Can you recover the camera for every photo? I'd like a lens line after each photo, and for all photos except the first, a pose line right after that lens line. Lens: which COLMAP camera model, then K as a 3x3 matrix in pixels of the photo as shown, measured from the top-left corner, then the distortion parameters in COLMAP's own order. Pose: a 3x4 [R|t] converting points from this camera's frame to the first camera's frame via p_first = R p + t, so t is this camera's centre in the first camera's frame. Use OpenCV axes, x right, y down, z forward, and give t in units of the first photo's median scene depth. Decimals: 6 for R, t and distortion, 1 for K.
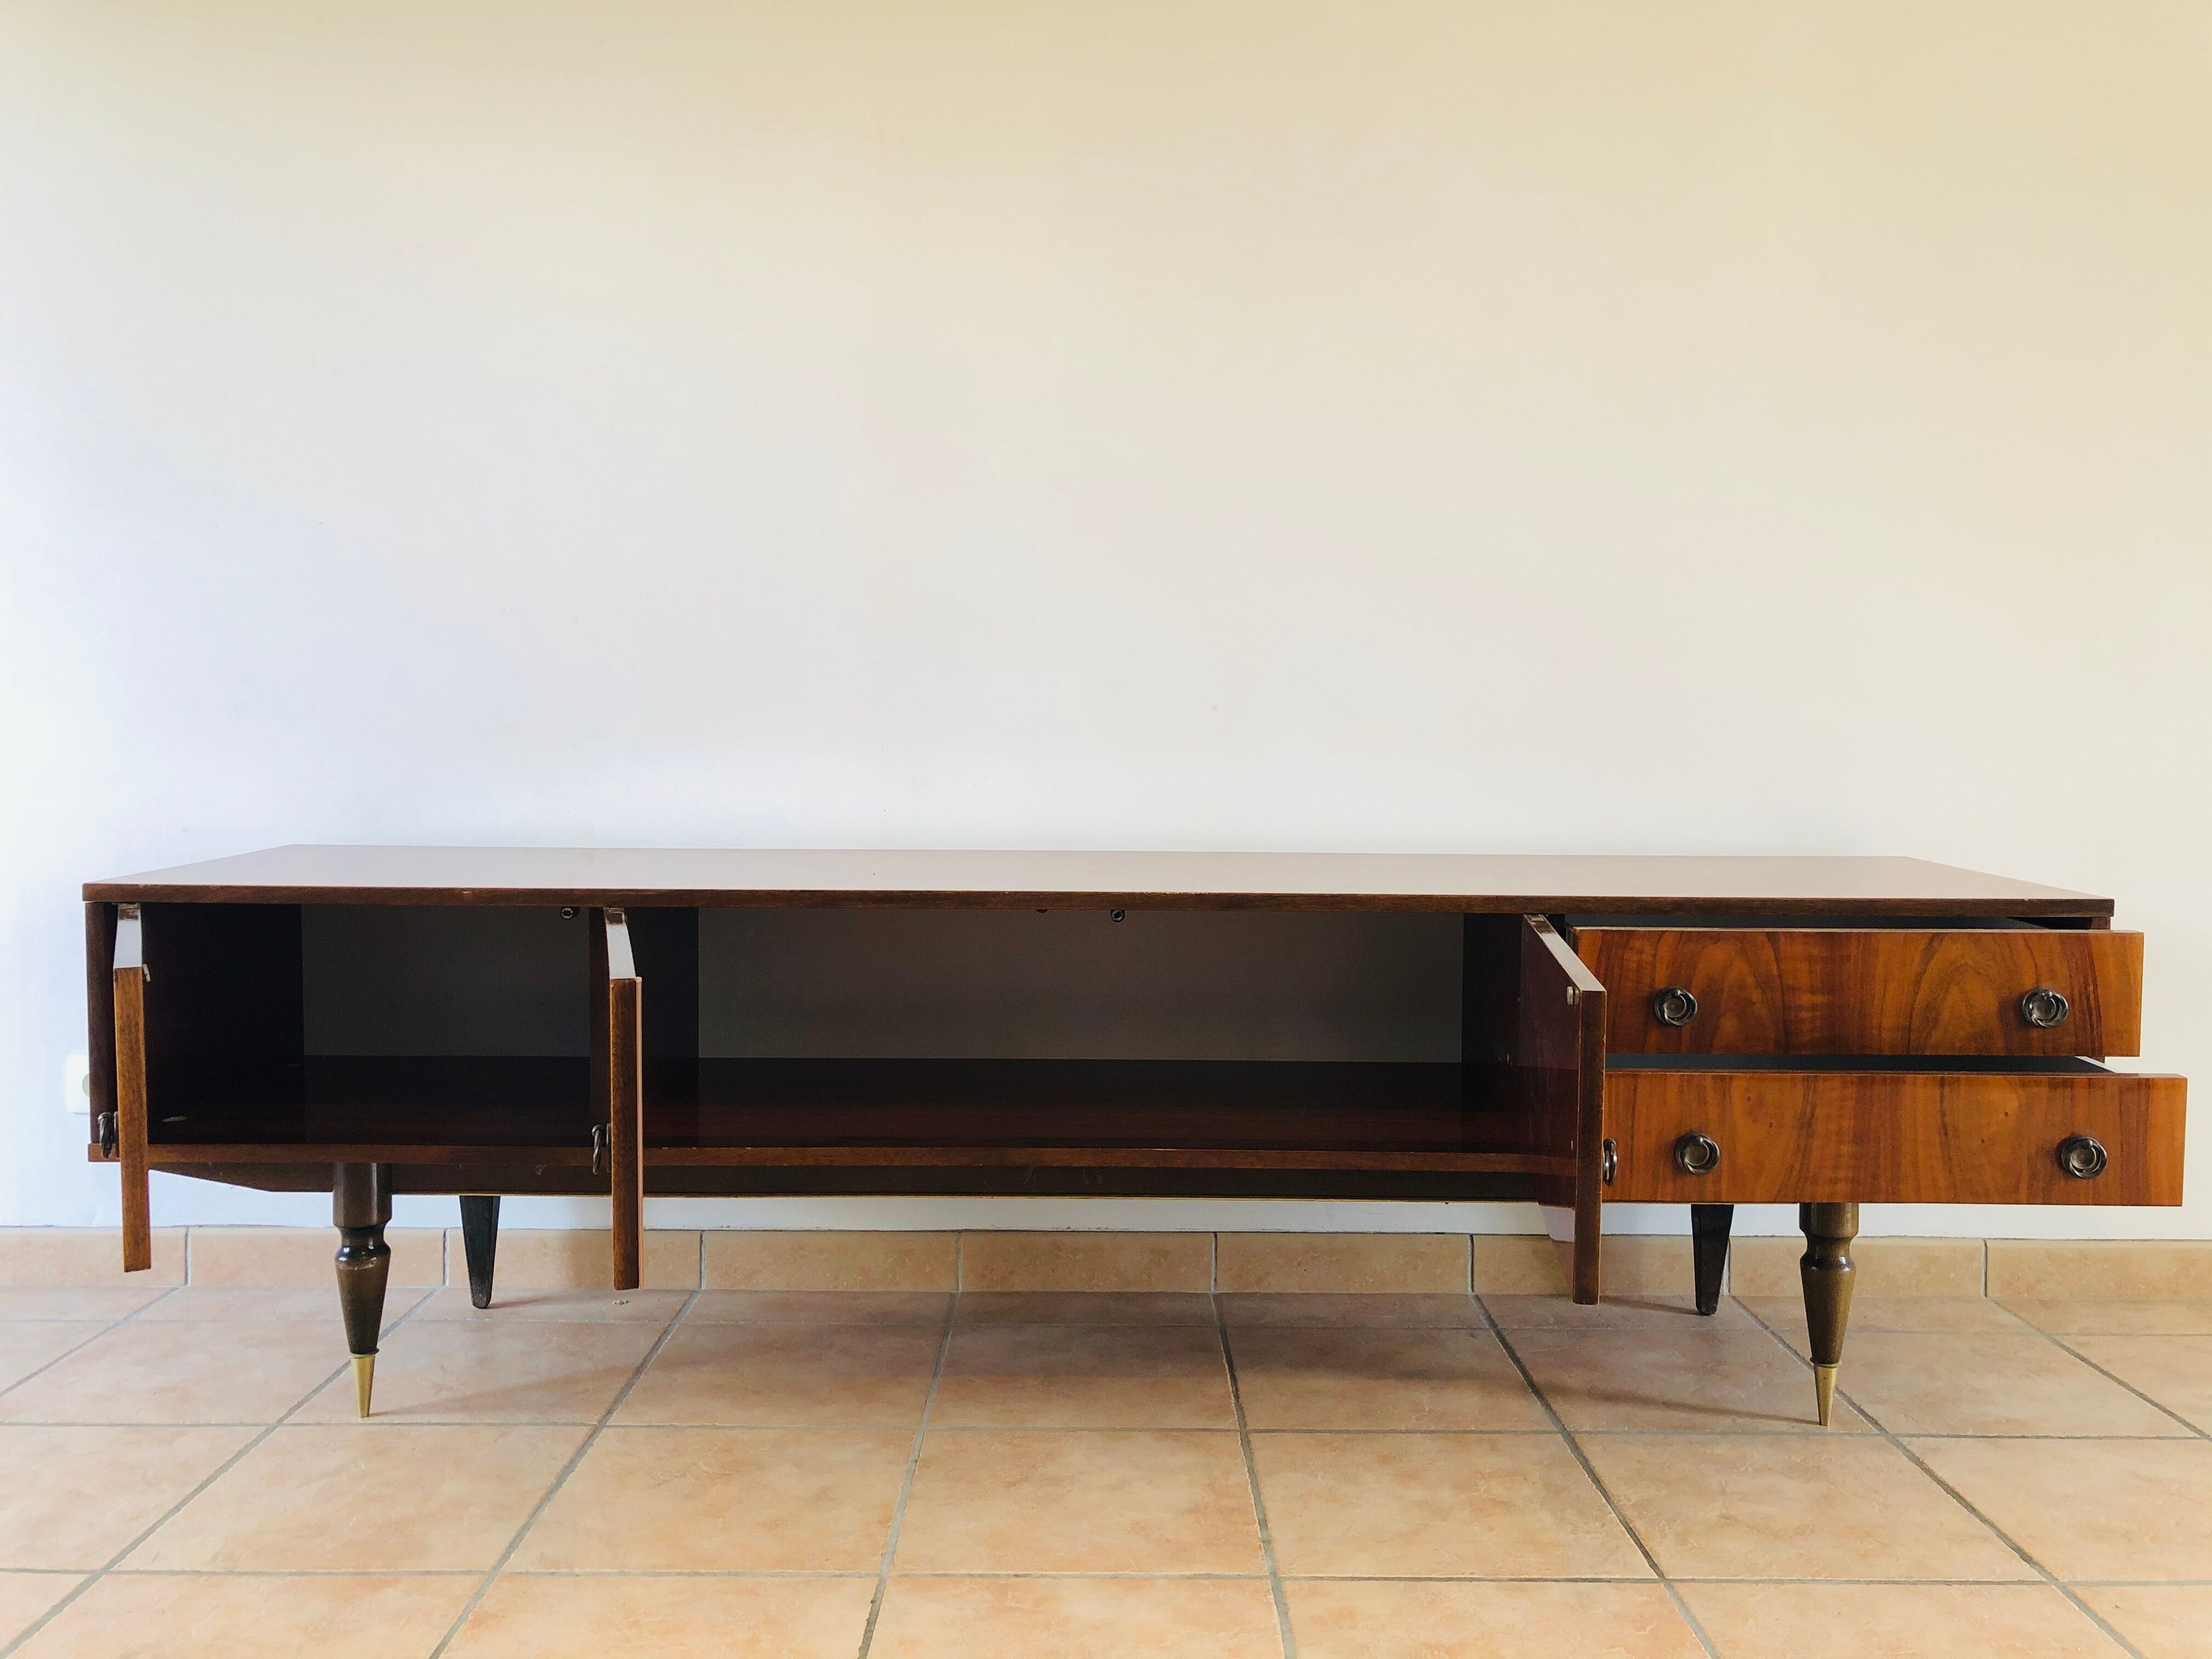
lens RADIAL K [[1813.4, 0, 1107.2], [0, 1813.4, 803.5], [0, 0, 1]] dist [0.024571, -0.018960]
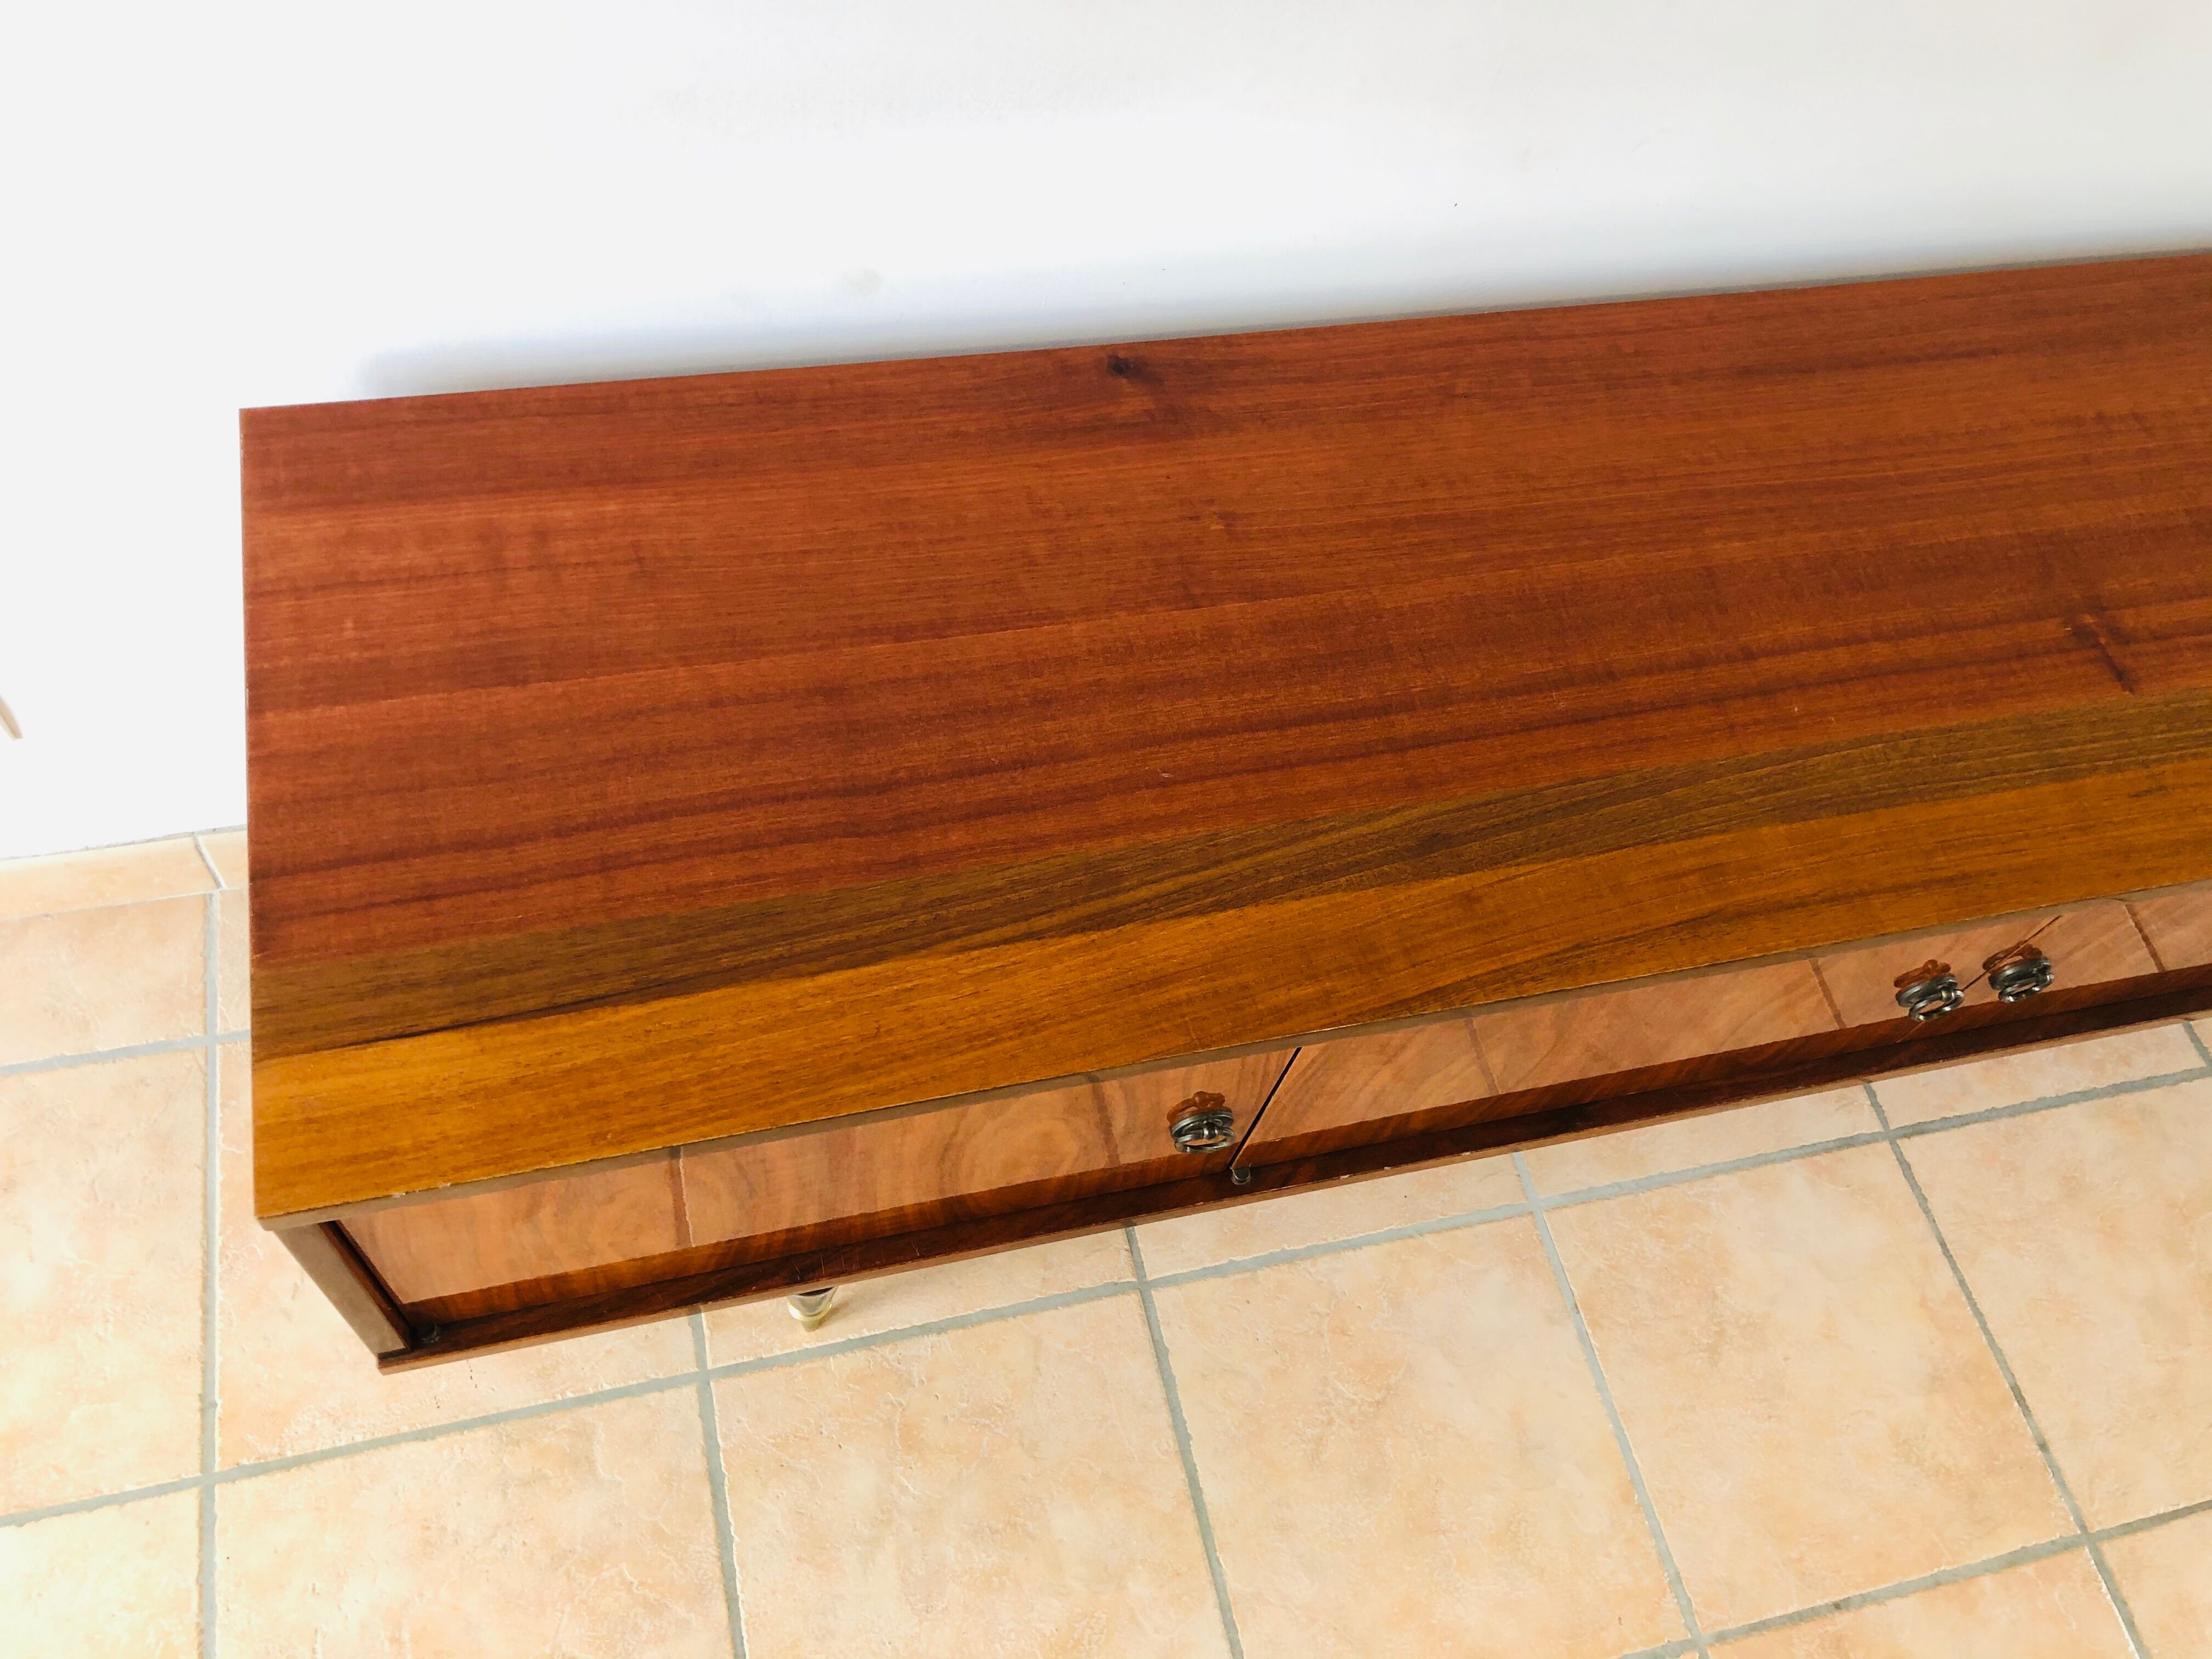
lens RADIAL K [[1813.4, 0, 1107.2], [0, 1813.4, 803.5], [0, 0, 1]] dist [0.024571, -0.018960]
pose [[0.964221, -0.135743, 0.227709, -0.454318], [-0.116219, 0.555568, 0.823309, -0.393112], [-0.238266, -0.820316, 0.519914, 0.817080]]
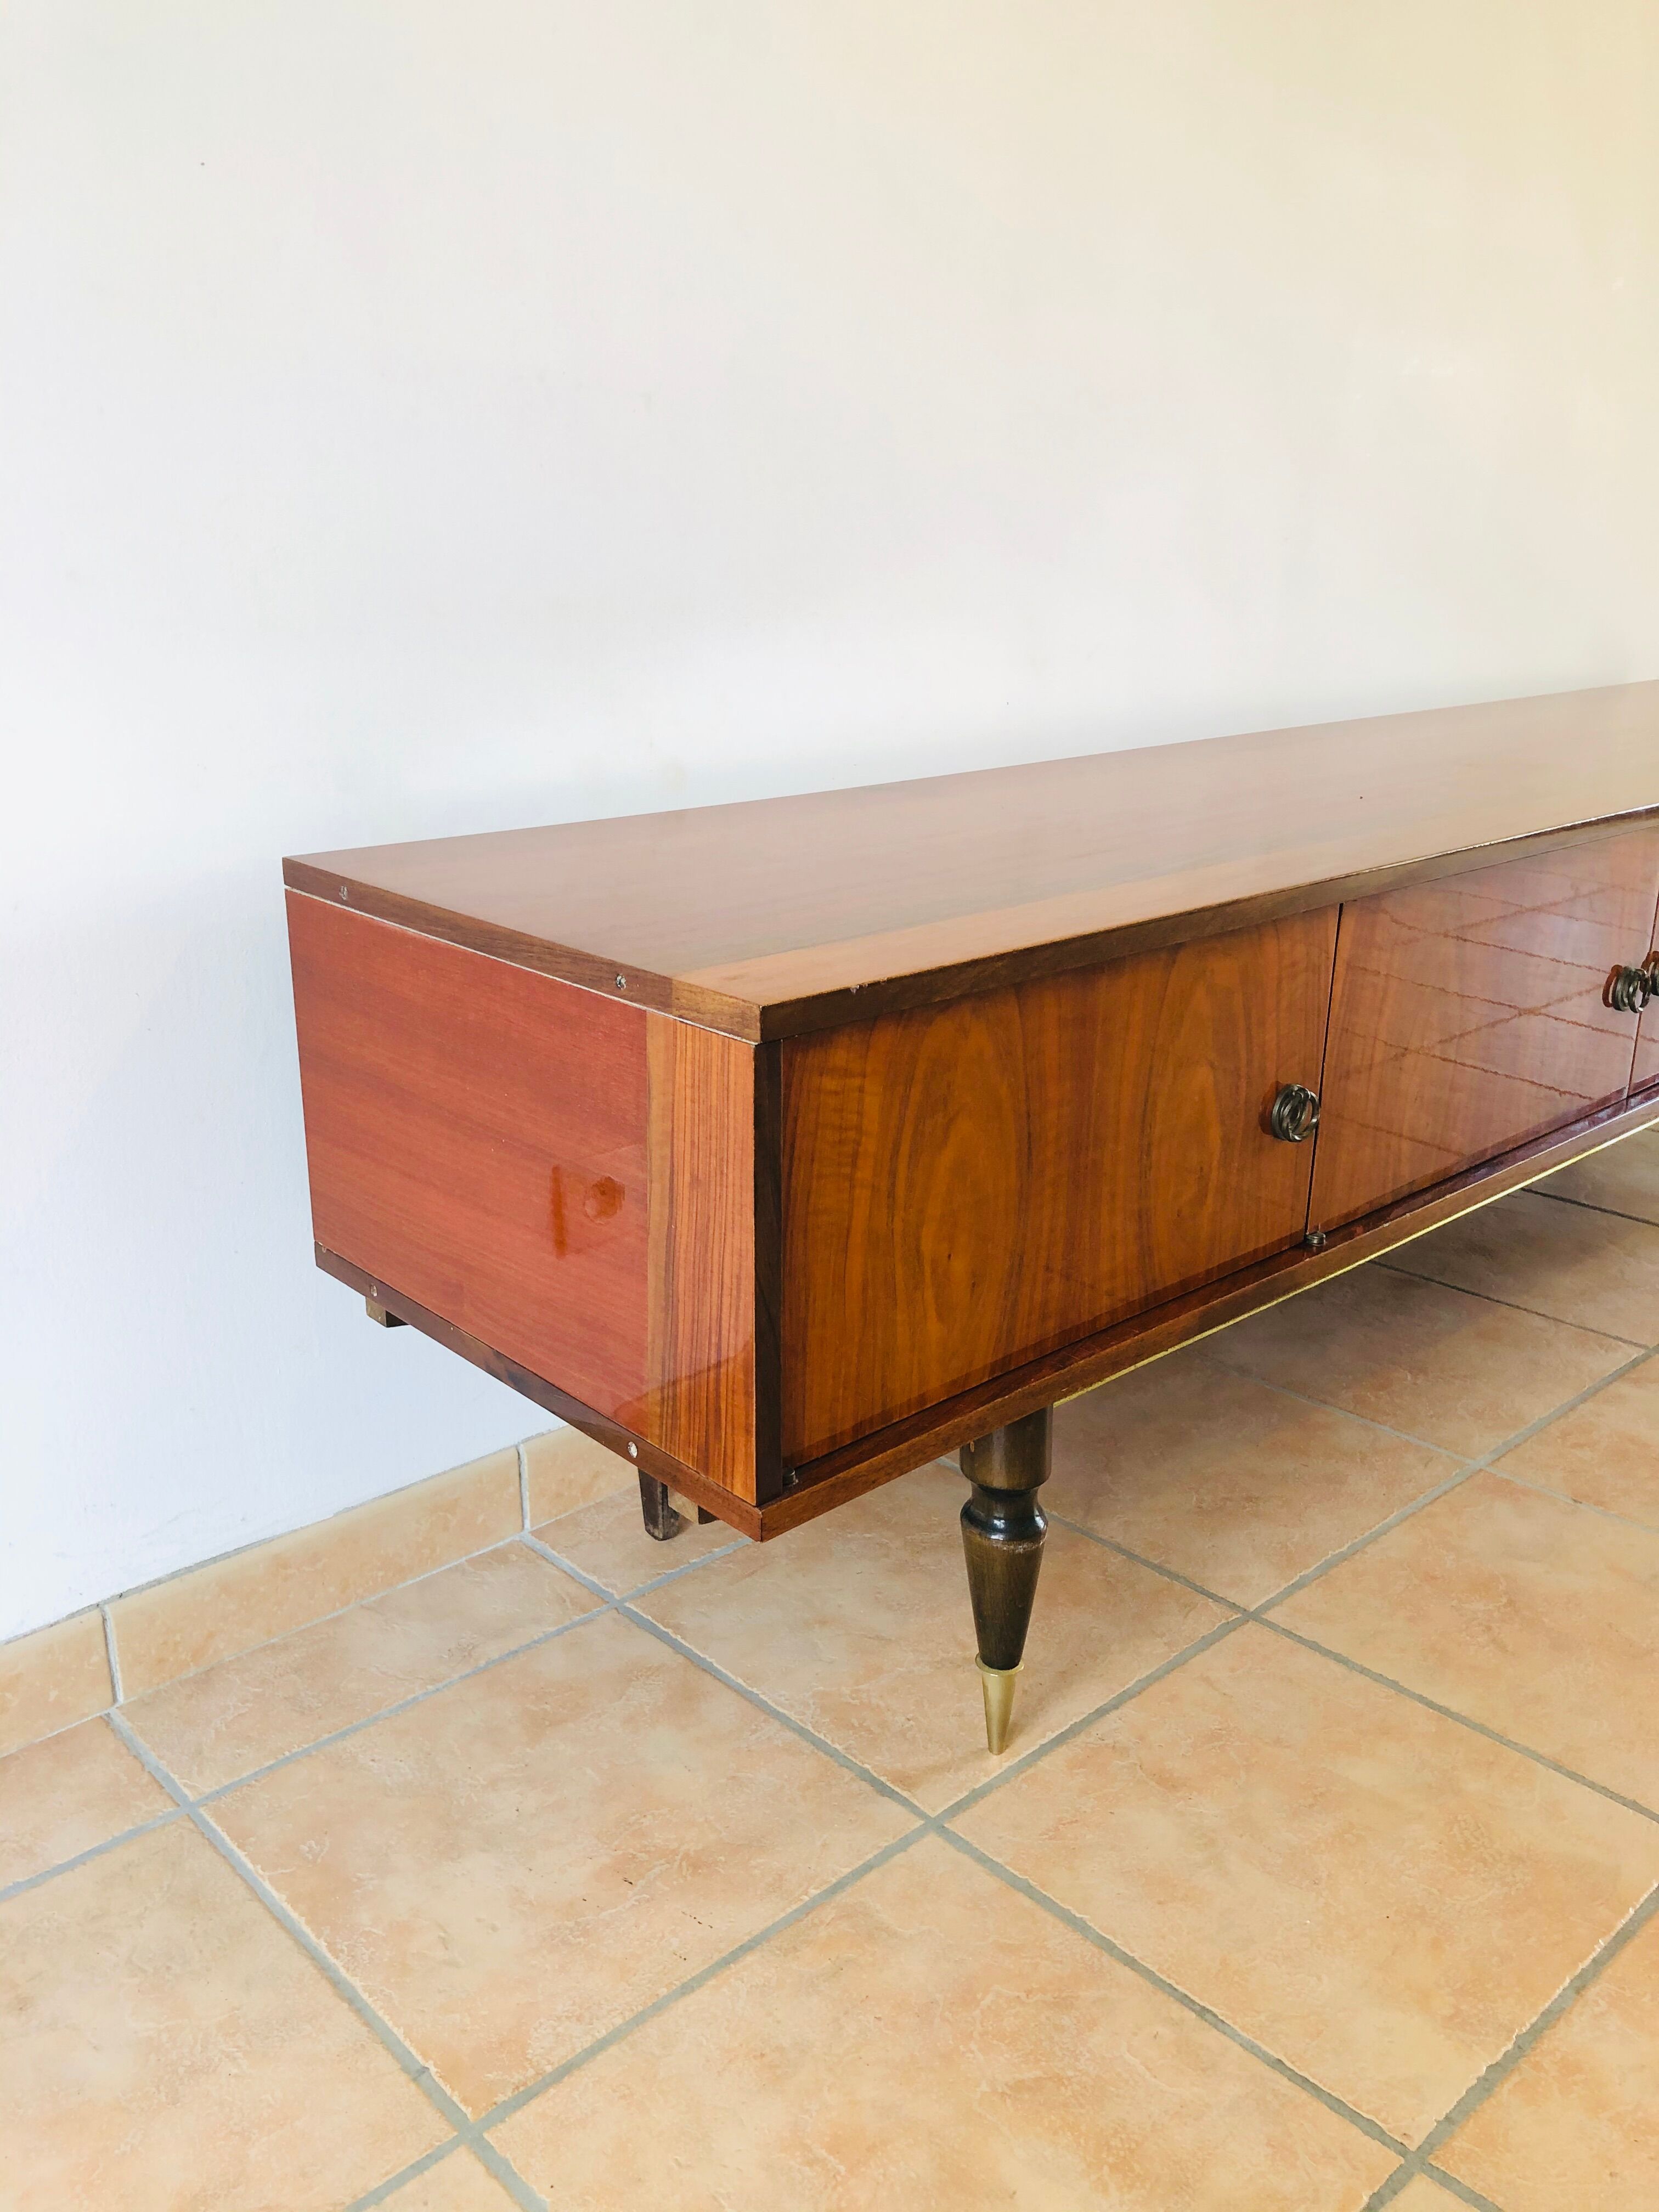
lens RADIAL K [[1828.1, 0, 827.9], [0, 1828.1, 1058.9], [0, 0, 1]] dist [0.012529, -0.001132]
pose [[0.740888, -0.198522, 0.641619, -0.854754], [0.036496, 0.965806, 0.256686, -0.060334], [-0.670637, -0.166759, 0.722799, 0.660041]]
